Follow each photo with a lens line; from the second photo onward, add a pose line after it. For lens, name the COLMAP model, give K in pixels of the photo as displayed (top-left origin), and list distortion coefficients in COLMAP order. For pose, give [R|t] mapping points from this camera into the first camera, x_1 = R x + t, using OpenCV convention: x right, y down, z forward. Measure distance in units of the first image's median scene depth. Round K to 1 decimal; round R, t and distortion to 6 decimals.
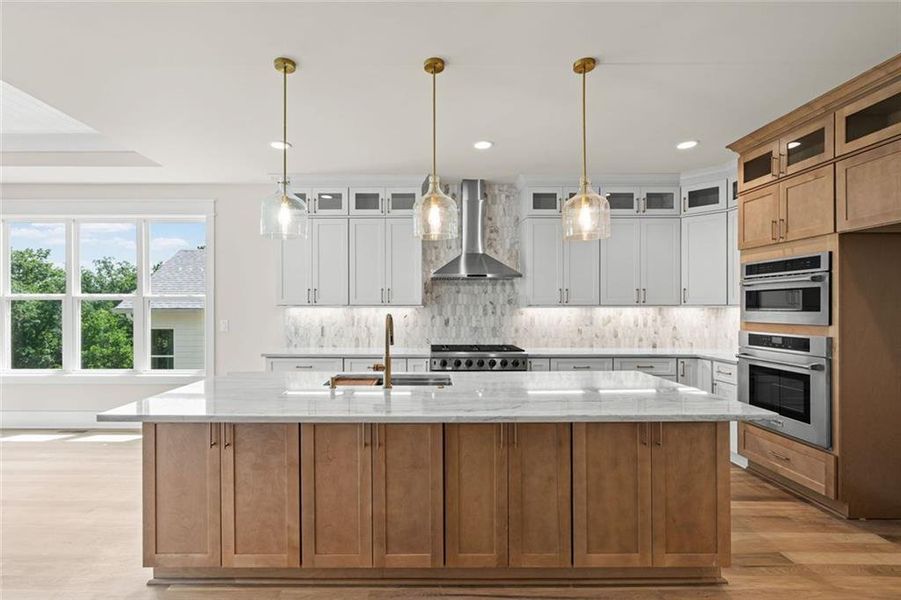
lens RADIAL K [[408.9, 0, 443.4], [0, 408.9, 302.8], [0, 0, 1]] dist [-0.002235, 0.001524]
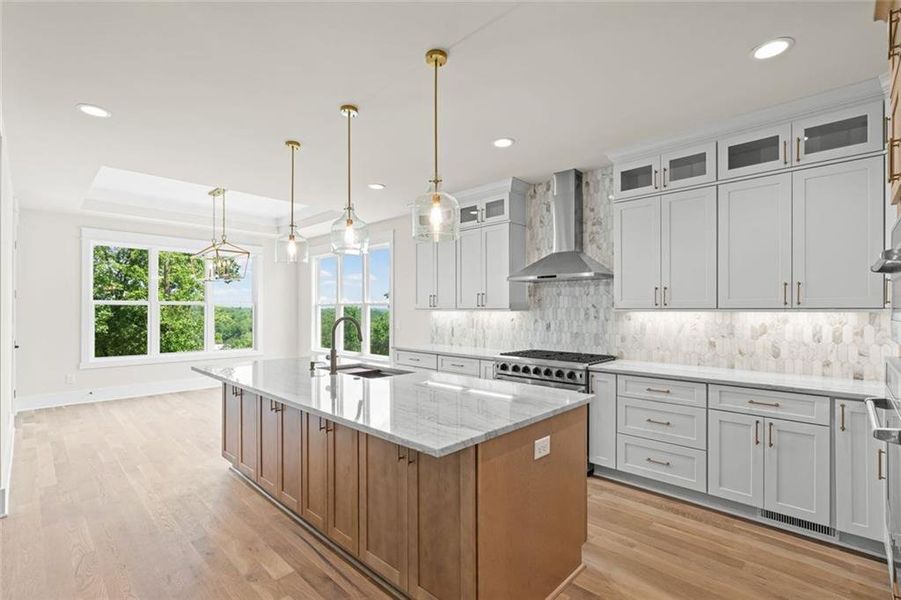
lens RADIAL K [[408.9, 0, 457.3], [0, 408.9, 304.8], [0, 0, 1]] dist [-0.002235, 0.001524]
pose [[0.724897, -0.007905, -0.688812, 0.507846], [0.005750, 0.999969, -0.005424, 0.000853], [0.688834, -0.000029, 0.724920, 0.168786]]
